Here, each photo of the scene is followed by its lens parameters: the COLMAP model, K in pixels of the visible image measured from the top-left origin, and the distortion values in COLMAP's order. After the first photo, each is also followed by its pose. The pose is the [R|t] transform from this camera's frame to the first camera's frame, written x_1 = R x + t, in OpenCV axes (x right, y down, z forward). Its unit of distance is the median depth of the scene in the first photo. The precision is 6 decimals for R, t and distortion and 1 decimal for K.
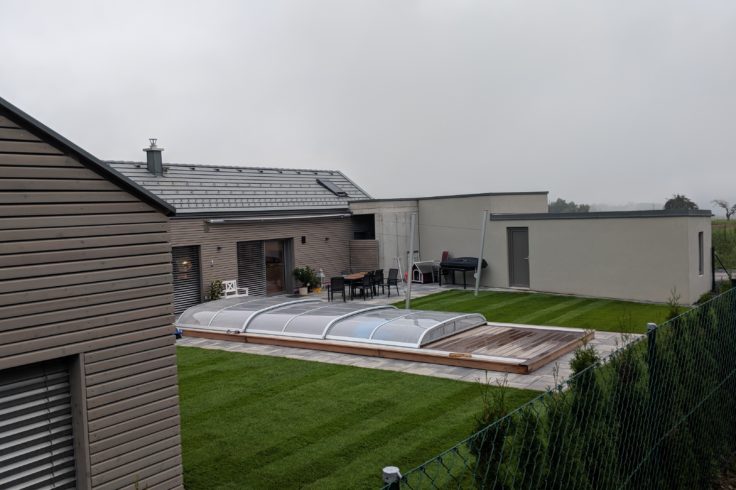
lens RADIAL K [[690.7, 0, 368.0], [0, 690.7, 245.0], [0, 0, 1]] dist [0.128324, -0.292451]
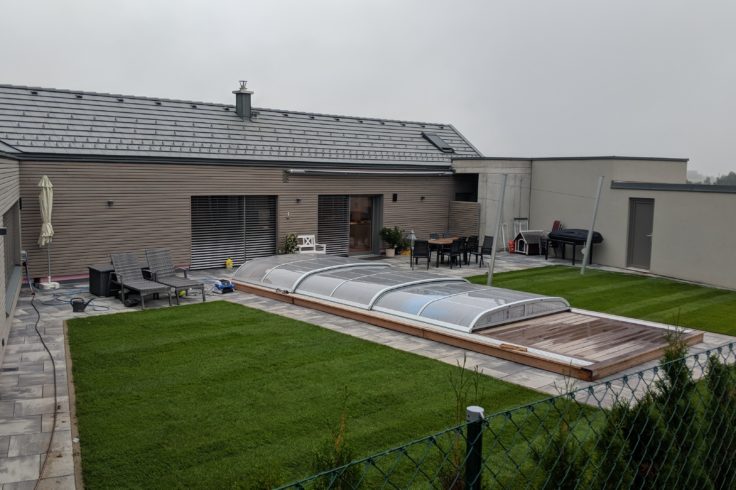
lens RADIAL K [[690.7, 0, 368.0], [0, 690.7, 245.0], [0, 0, 1]] dist [0.128324, -0.292451]
pose [[0.974788, 0.079950, -0.208316, 0.075474], [-0.067155, 0.995436, 0.067799, -0.004601], [0.212786, -0.052101, 0.975709, 0.094930]]
